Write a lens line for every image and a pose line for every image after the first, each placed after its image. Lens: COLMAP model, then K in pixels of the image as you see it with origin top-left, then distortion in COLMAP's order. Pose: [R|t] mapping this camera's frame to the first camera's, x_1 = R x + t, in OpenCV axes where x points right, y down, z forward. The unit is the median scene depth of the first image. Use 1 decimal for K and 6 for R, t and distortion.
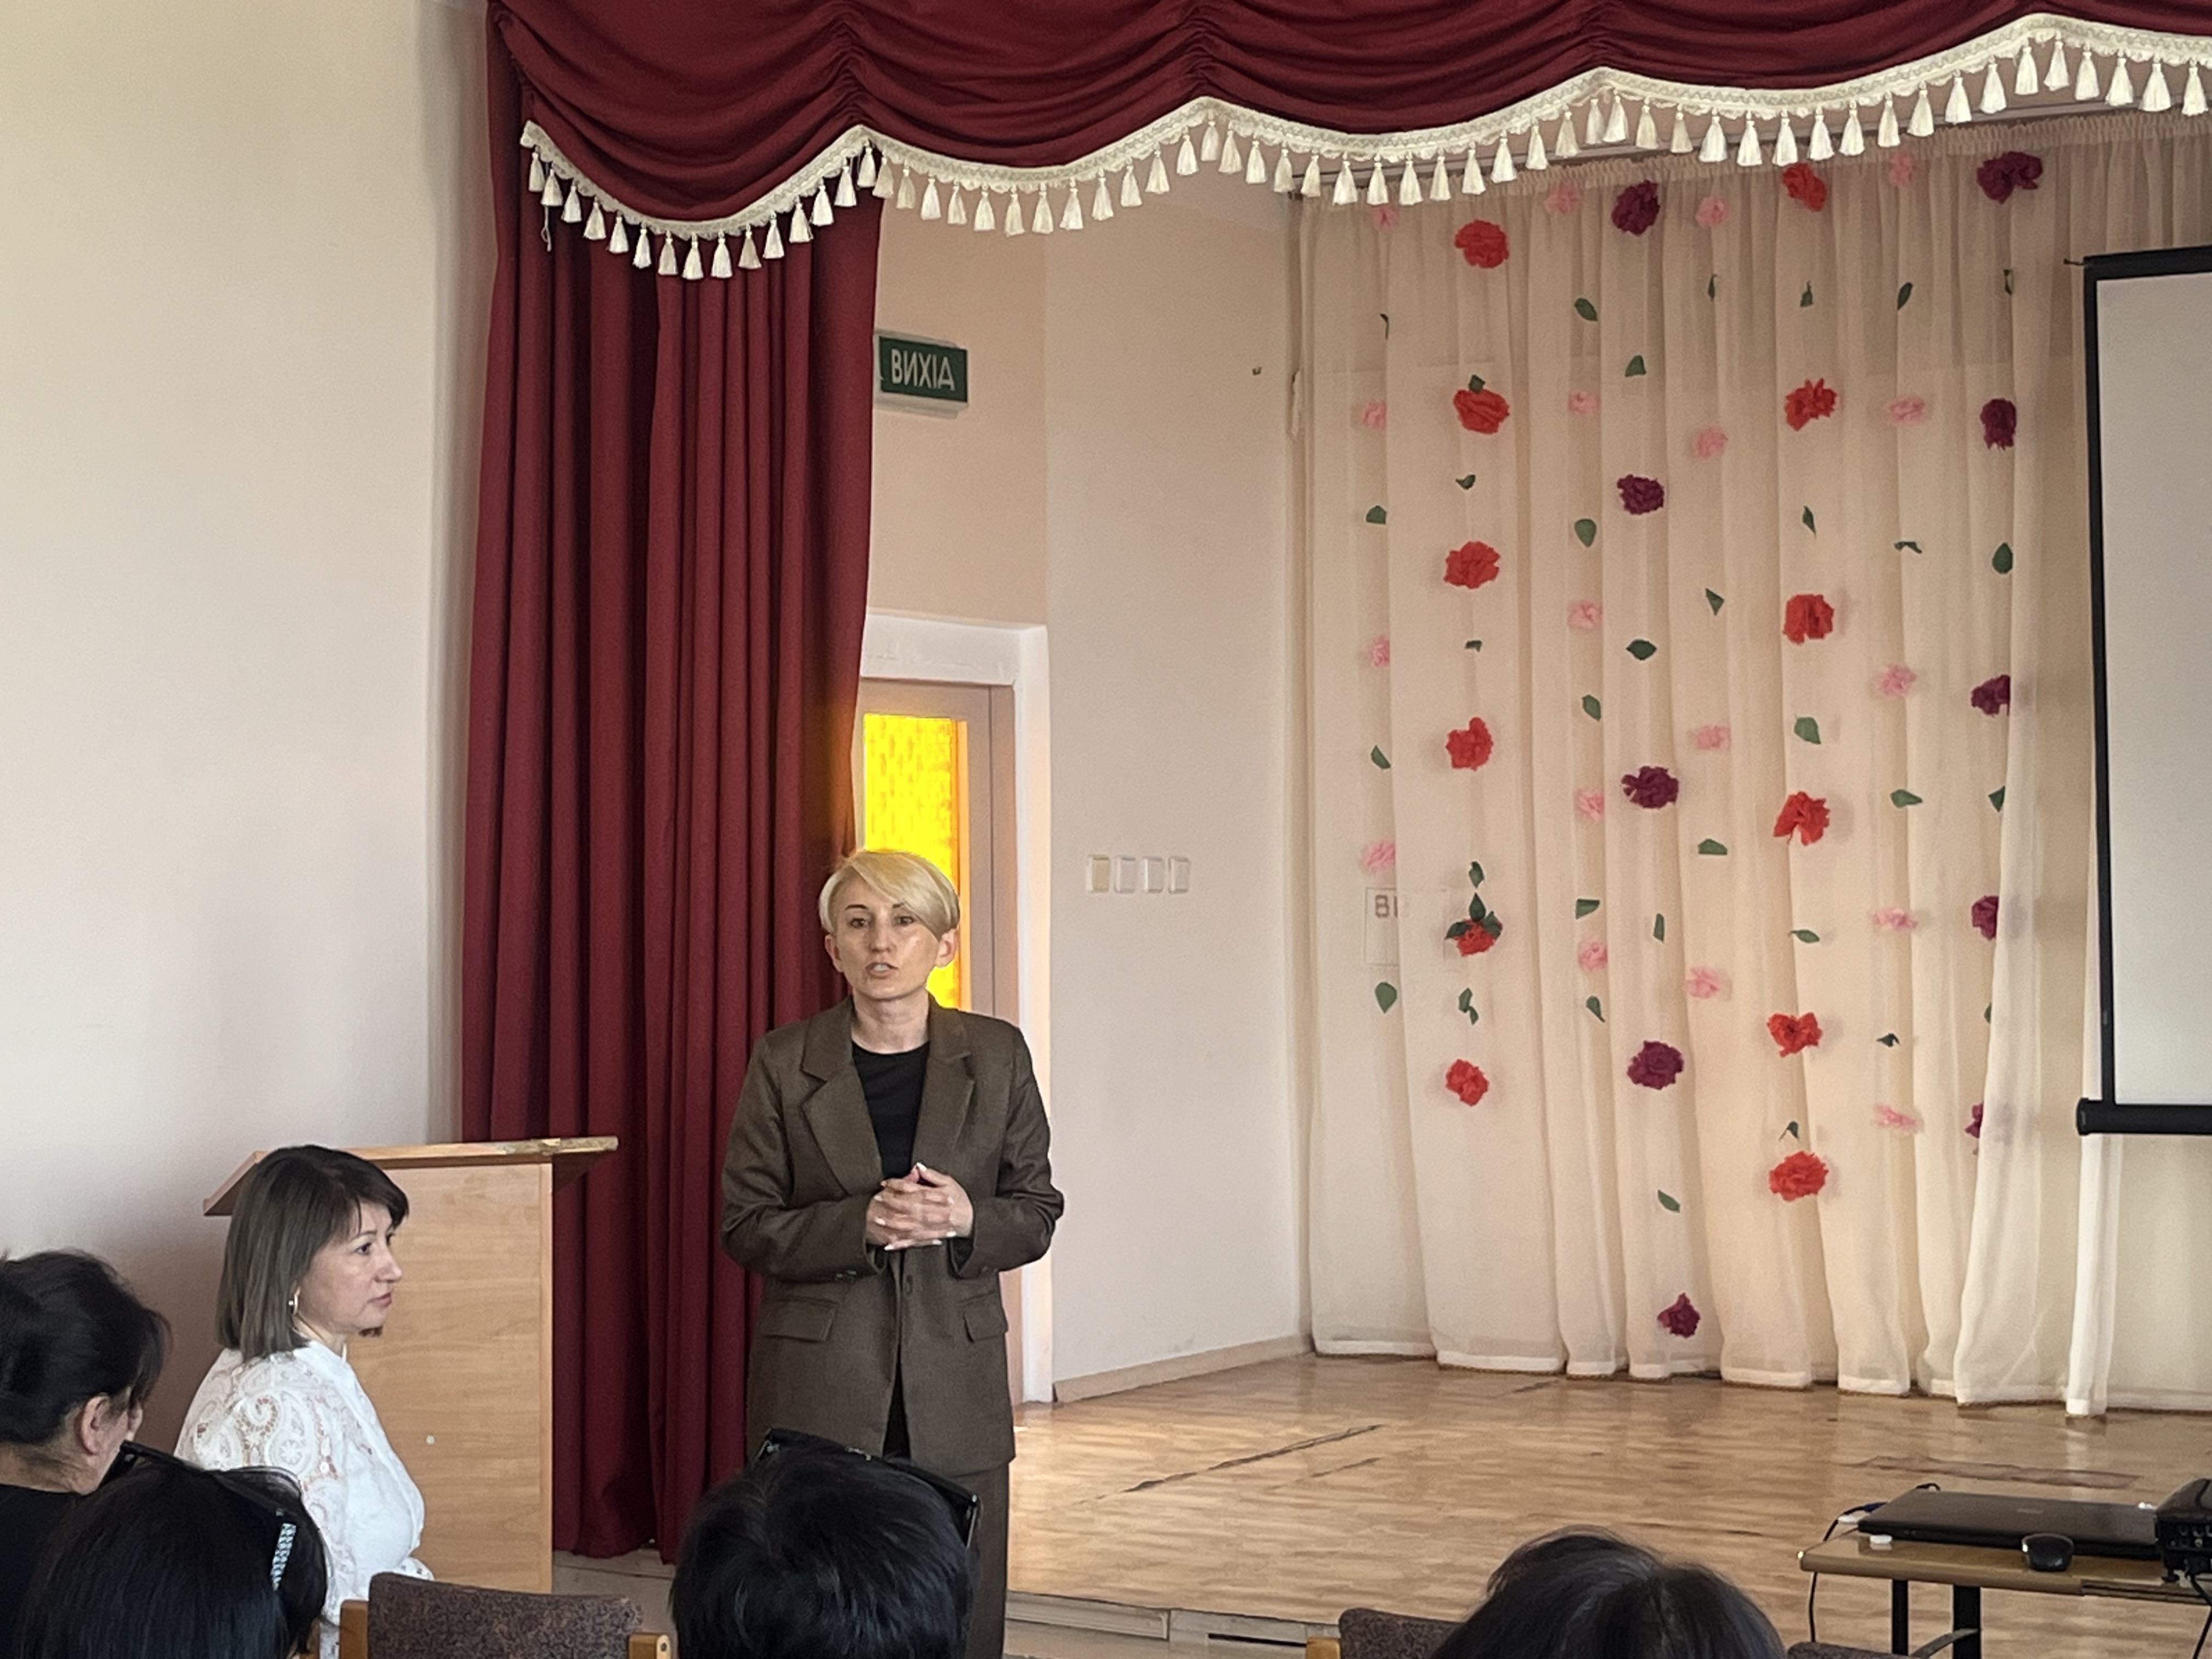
lens RADIAL K [[4239.5, 0, 1141.1], [0, 4239.5, 840.5], [0, 0, 1]] dist [0.162529, 0.000000]
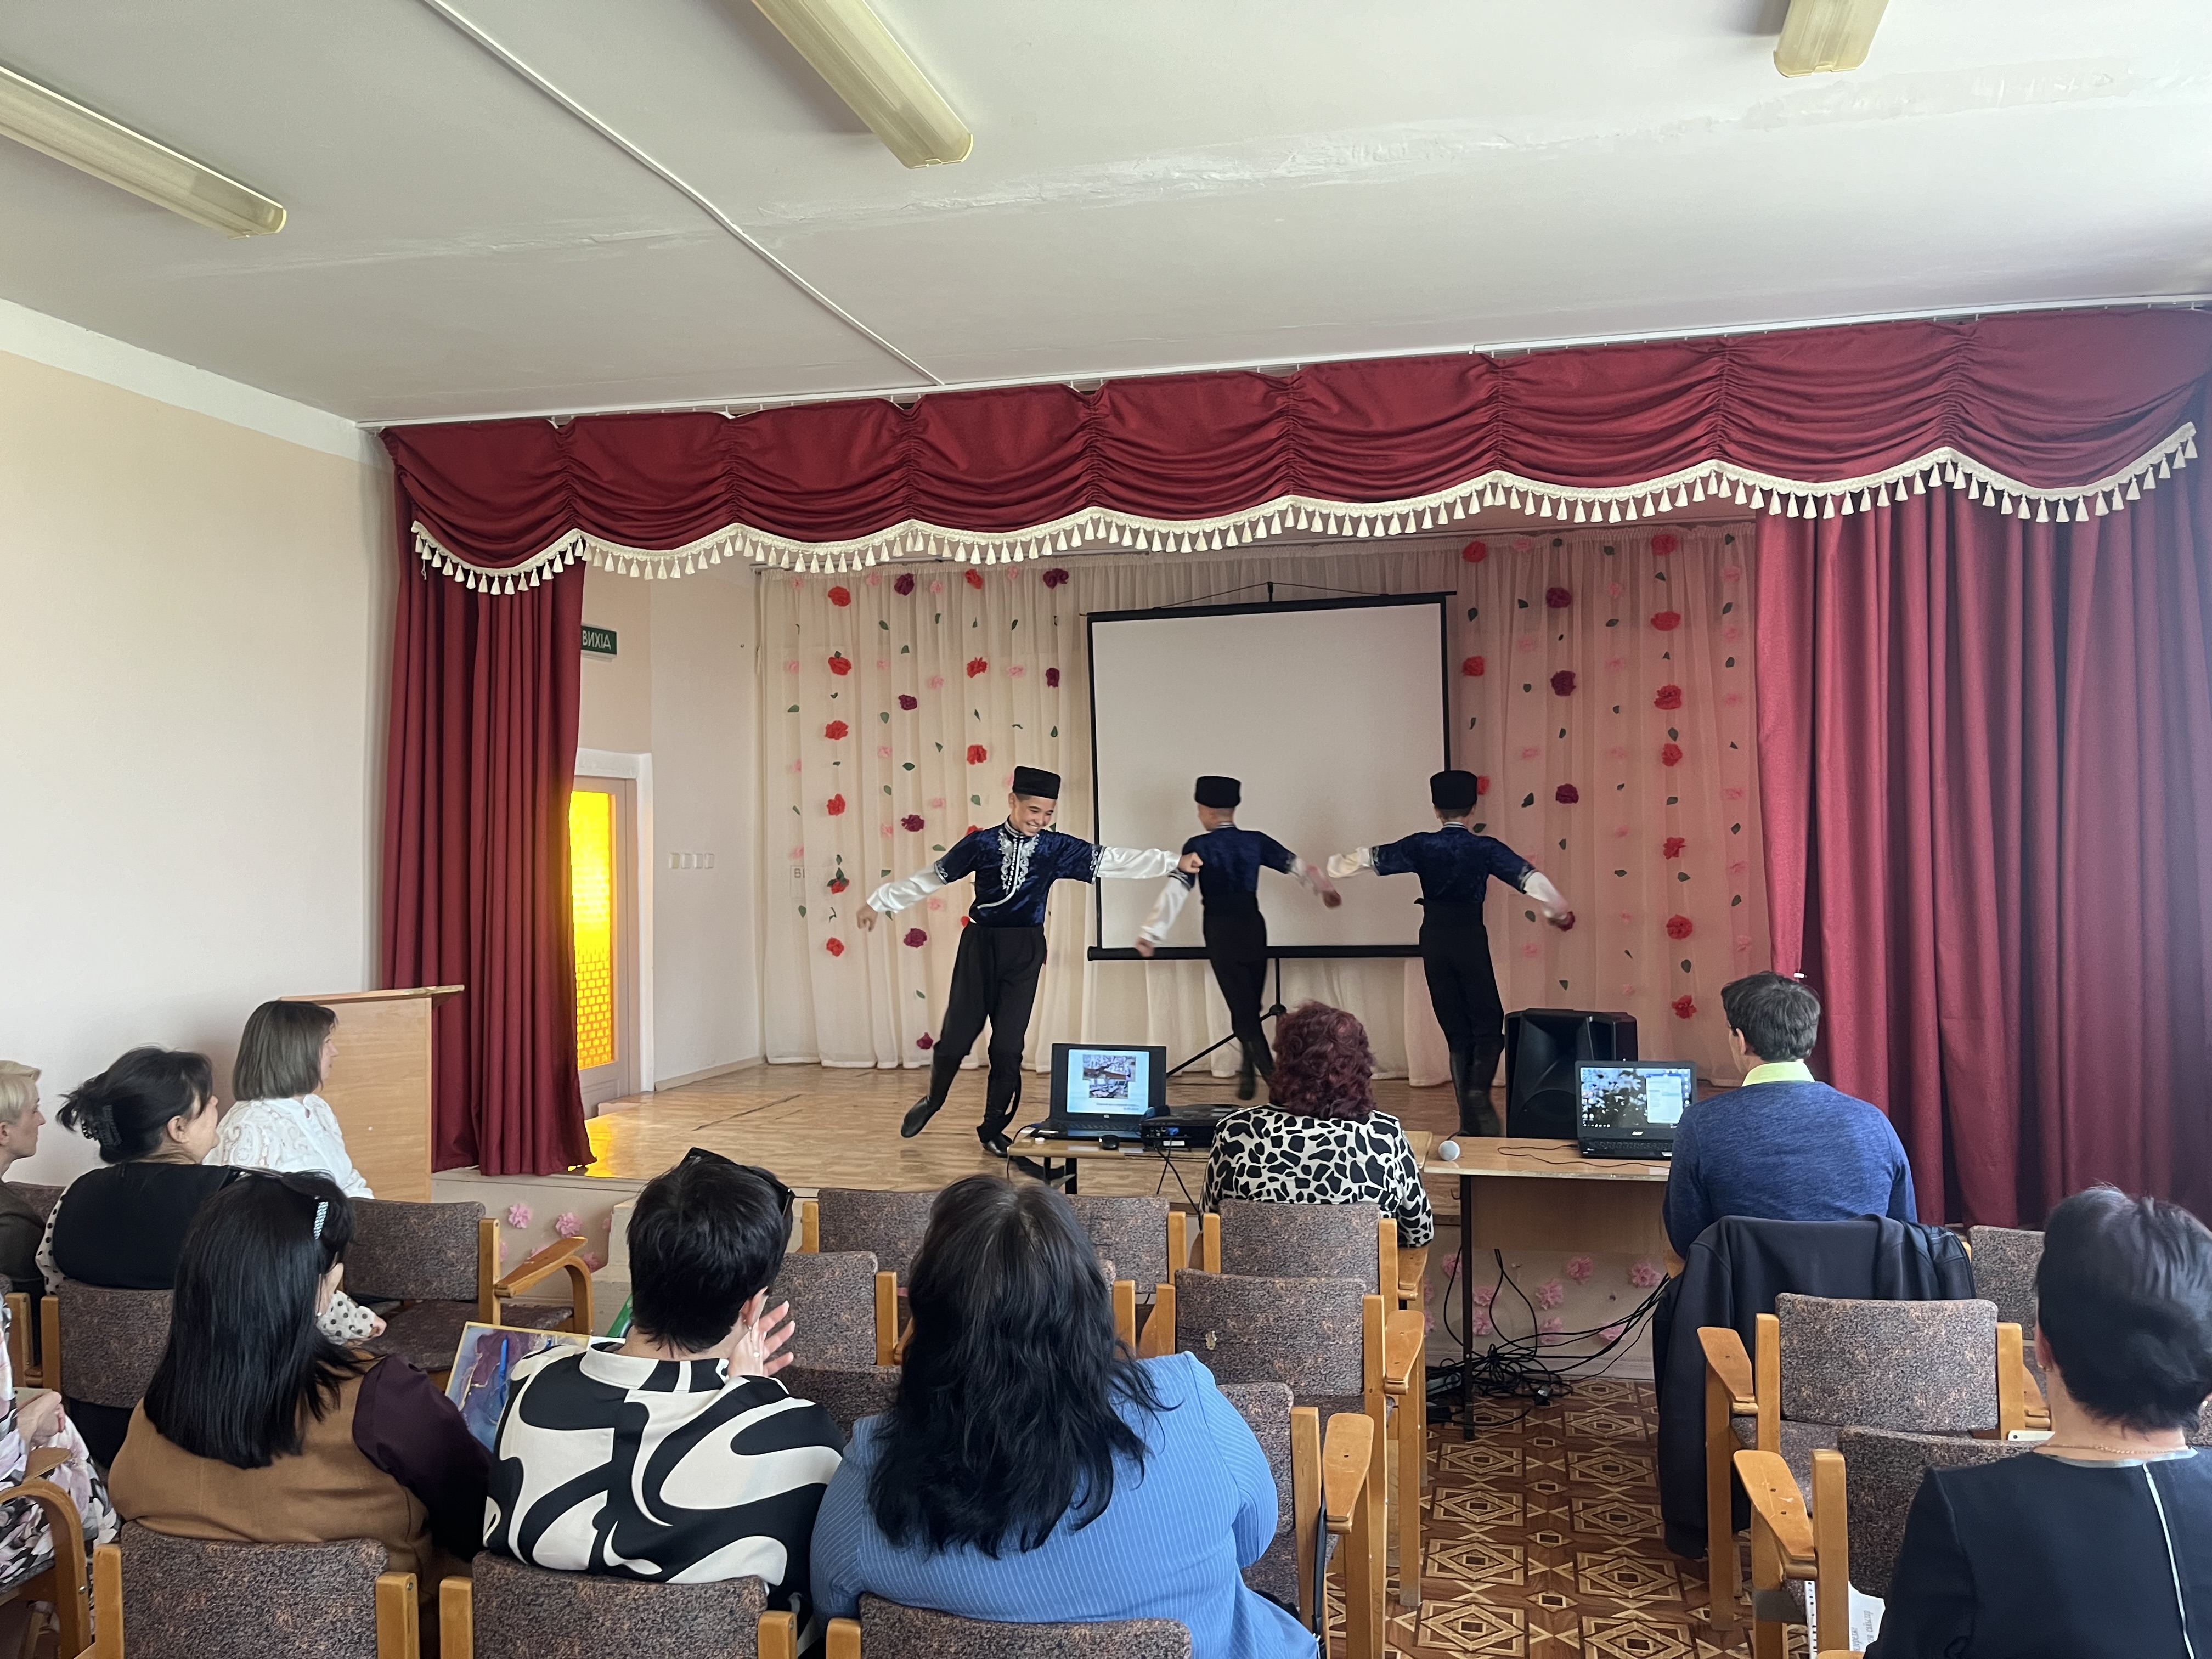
lens RADIAL K [[1671.8, 0, 1115.4], [0, 1671.8, 832.2], [0, 0, 1]] dist [0.075463, -0.104041]
pose [[0.965555, -0.000449, 0.260200, -0.017876], [0.002076, 0.999980, -0.005978, -0.001774], [-0.260192, 0.006312, 0.965536, 0.055682]]
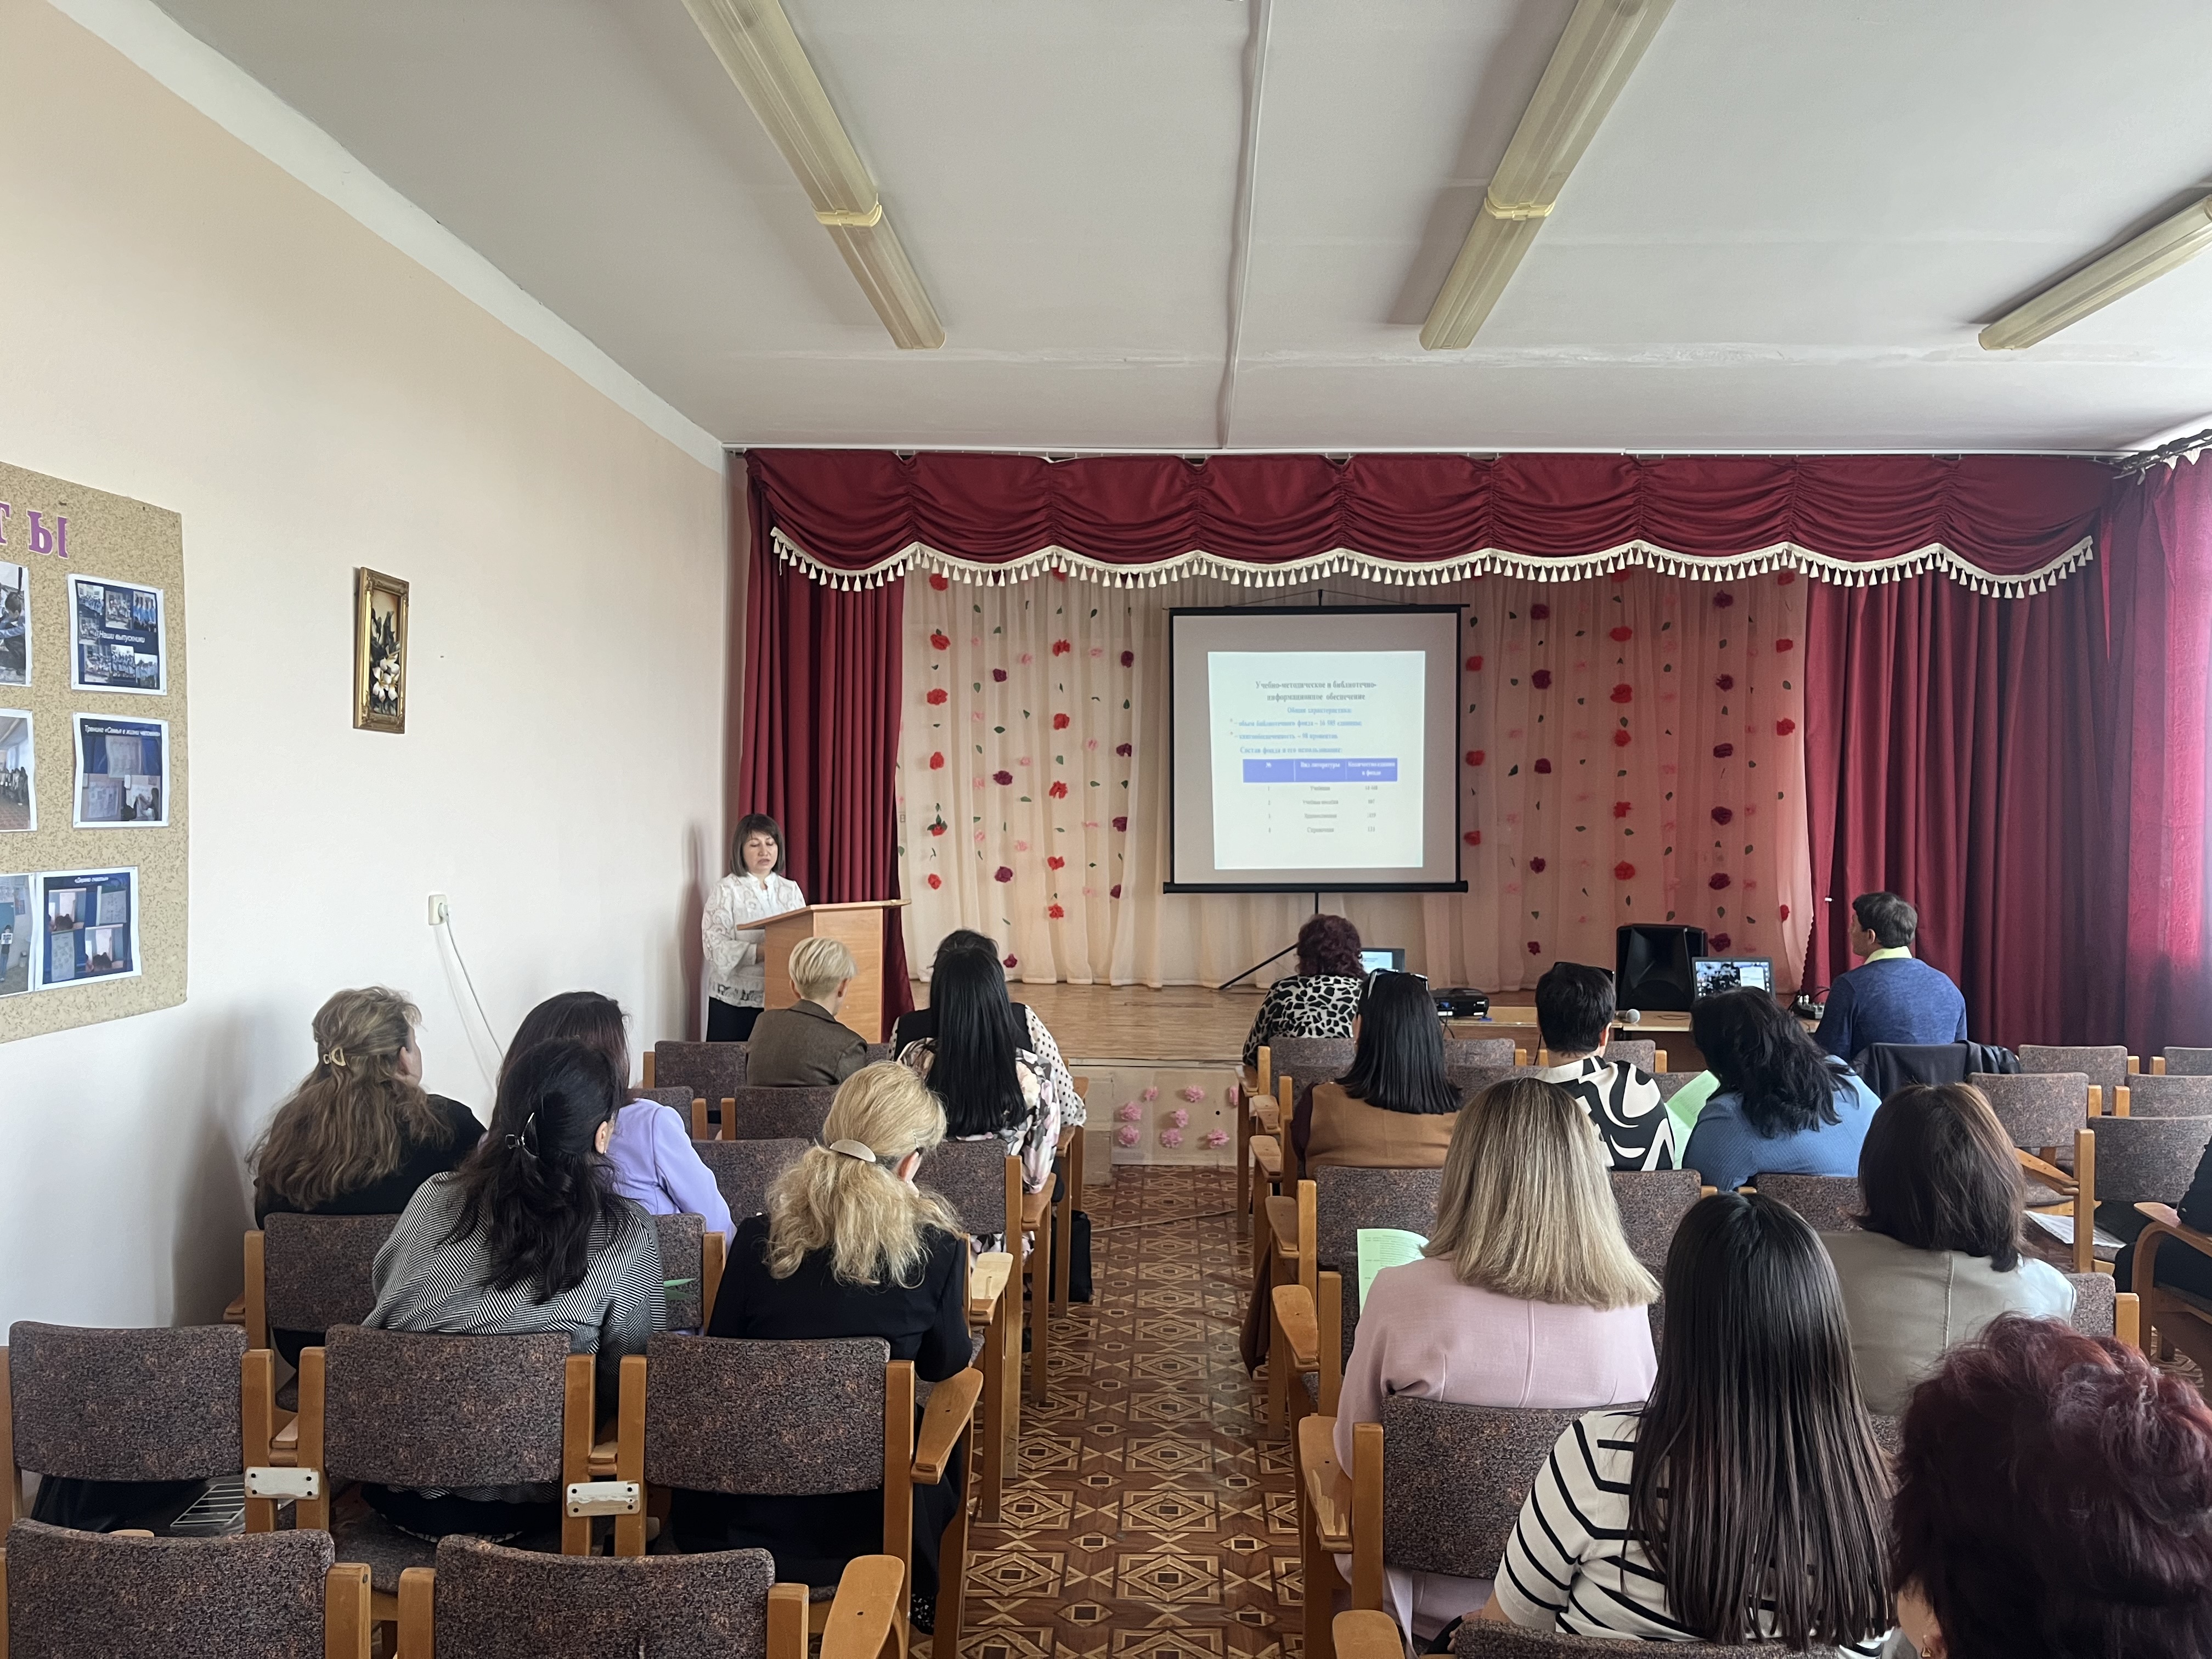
lens RADIAL K [[1671.8, 0, 1100.5], [0, 1671.8, 841.3], [0, 0, 1]] dist [0.075463, -0.104041]
pose [[0.895045, 0.003786, 0.445959, -0.353922], [-0.017231, 0.999511, 0.026096, -0.000359], [-0.445642, -0.031042, 0.894673, -0.043049]]
